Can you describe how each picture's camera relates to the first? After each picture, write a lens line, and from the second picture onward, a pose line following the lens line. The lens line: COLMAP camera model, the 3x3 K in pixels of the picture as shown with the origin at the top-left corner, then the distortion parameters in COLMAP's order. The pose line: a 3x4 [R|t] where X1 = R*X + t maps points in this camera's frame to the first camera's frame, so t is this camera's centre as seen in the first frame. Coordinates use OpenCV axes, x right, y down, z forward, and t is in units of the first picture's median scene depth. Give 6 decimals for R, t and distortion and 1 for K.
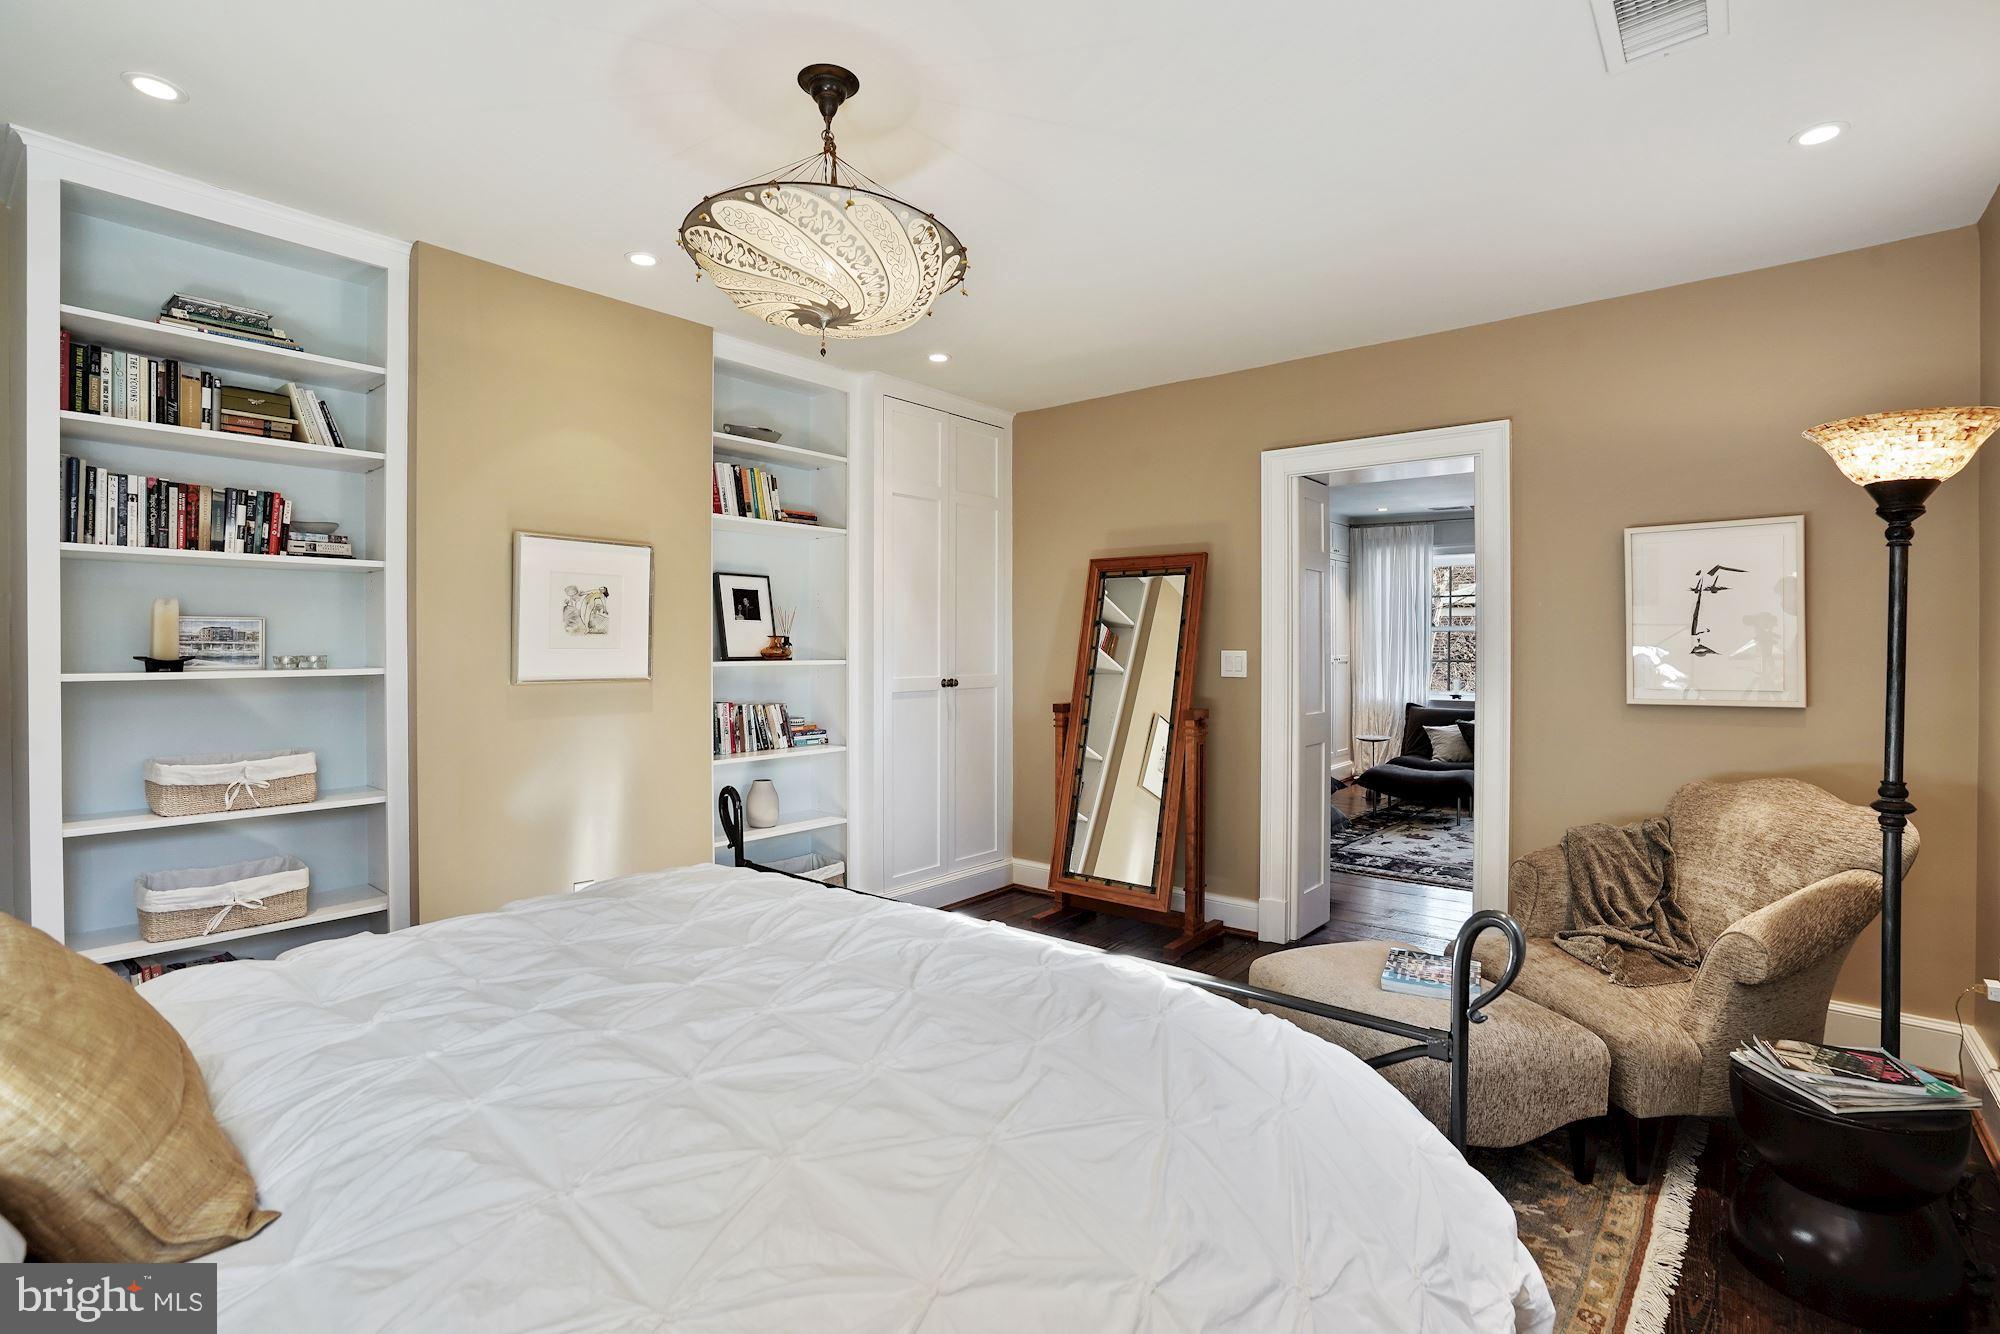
lens RADIAL K [[919.8, 0, 1007.1], [0, 919.8, 664.6], [0, 0, 1]] dist [-0.071519, 0.023544]
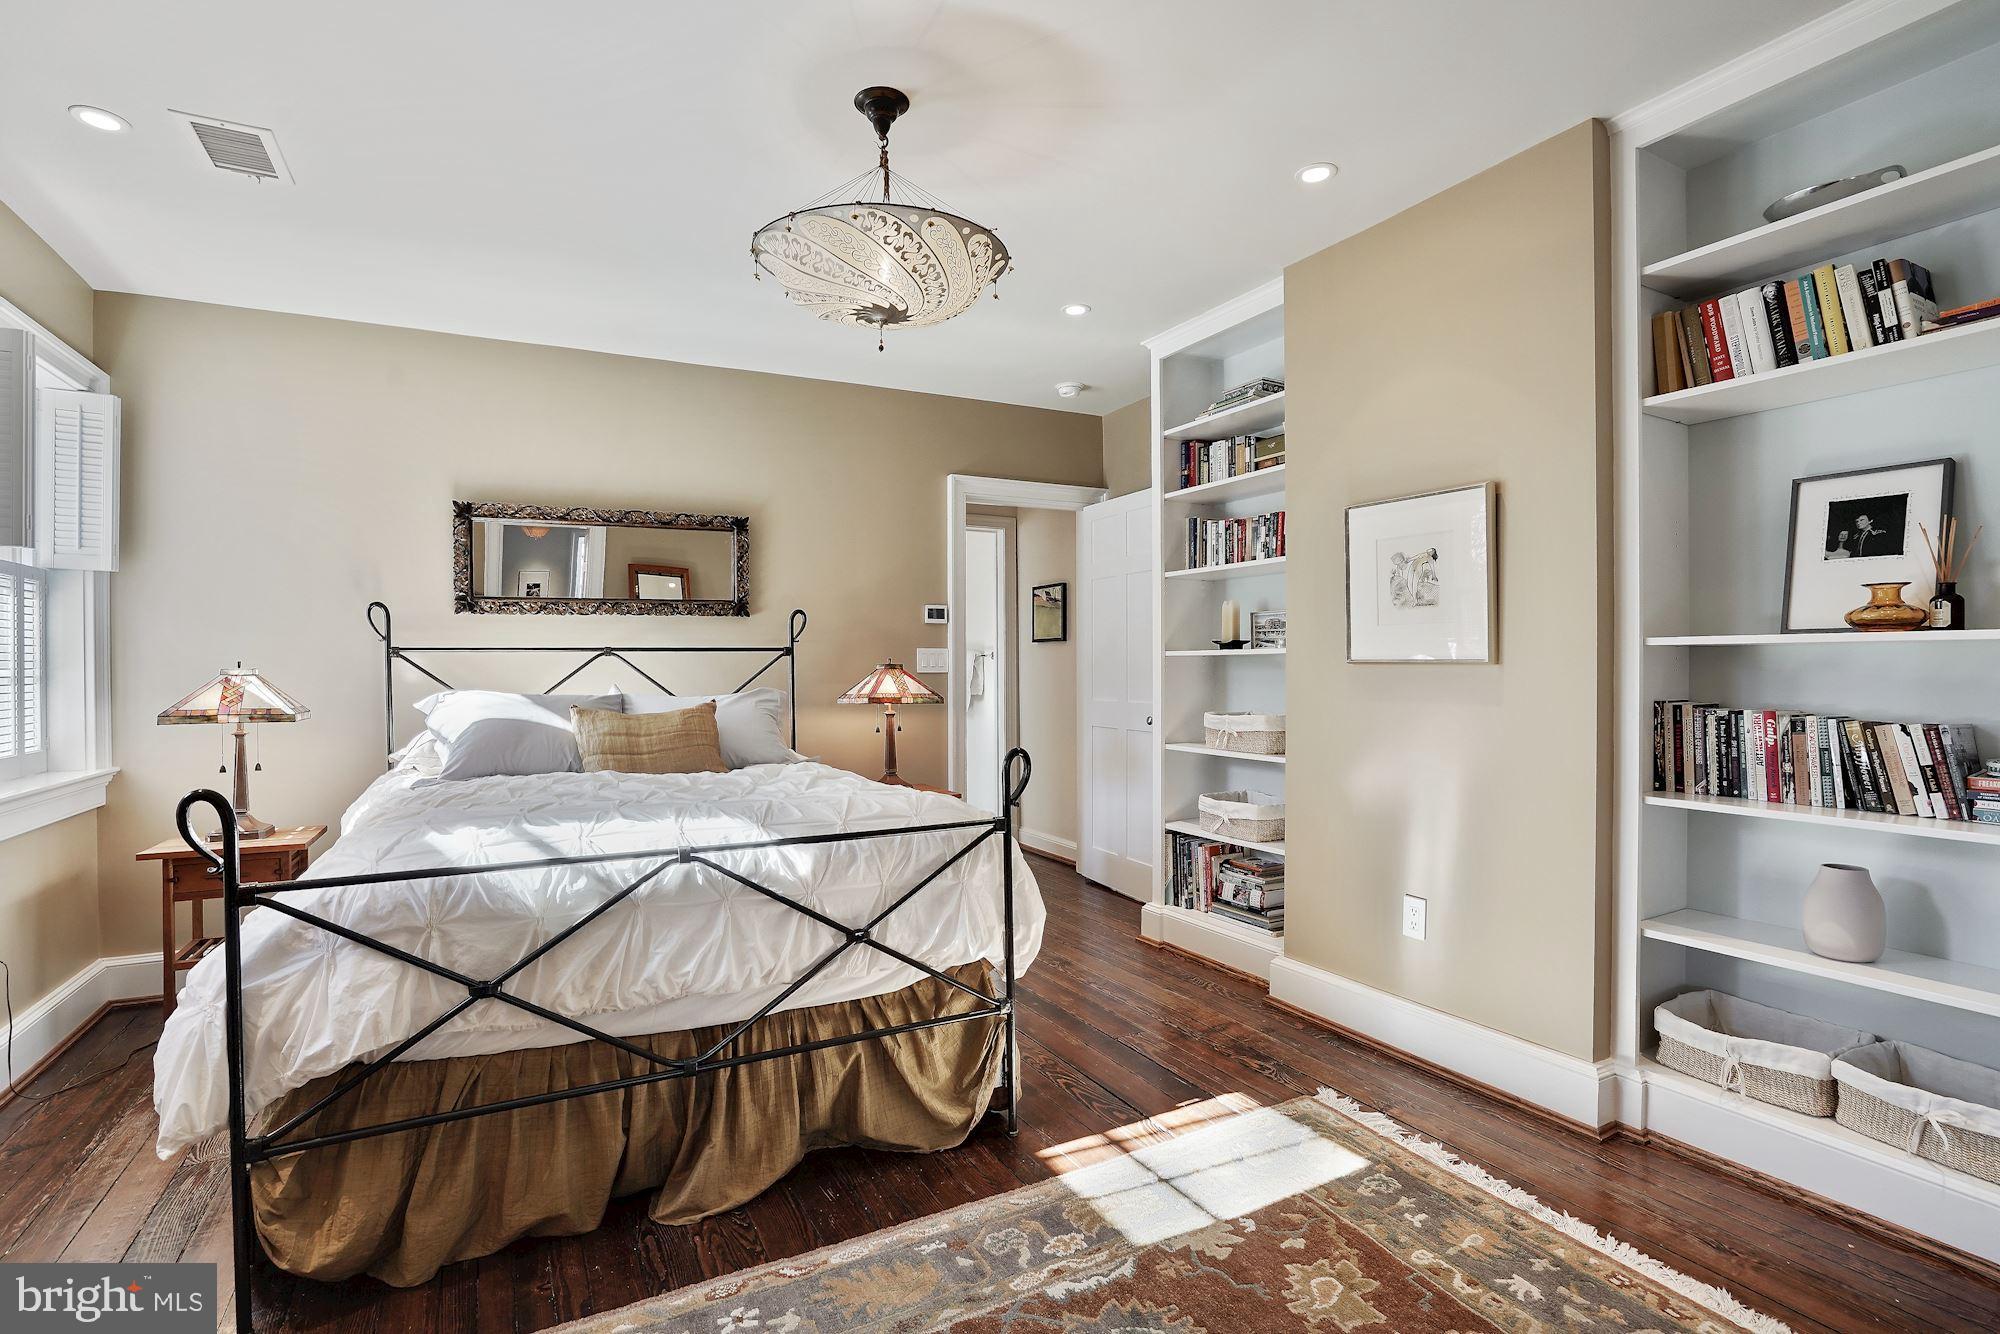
lens RADIAL K [[919.8, 0, 1007.1], [0, 919.8, 664.6], [0, 0, 1]] dist [-0.071519, 0.023544]
pose [[-0.378651, 0.004743, -0.925527, 0.488437], [-0.012782, 0.999865, 0.010354, 0.017647], [0.925451, 0.015751, -0.378539, 0.996698]]
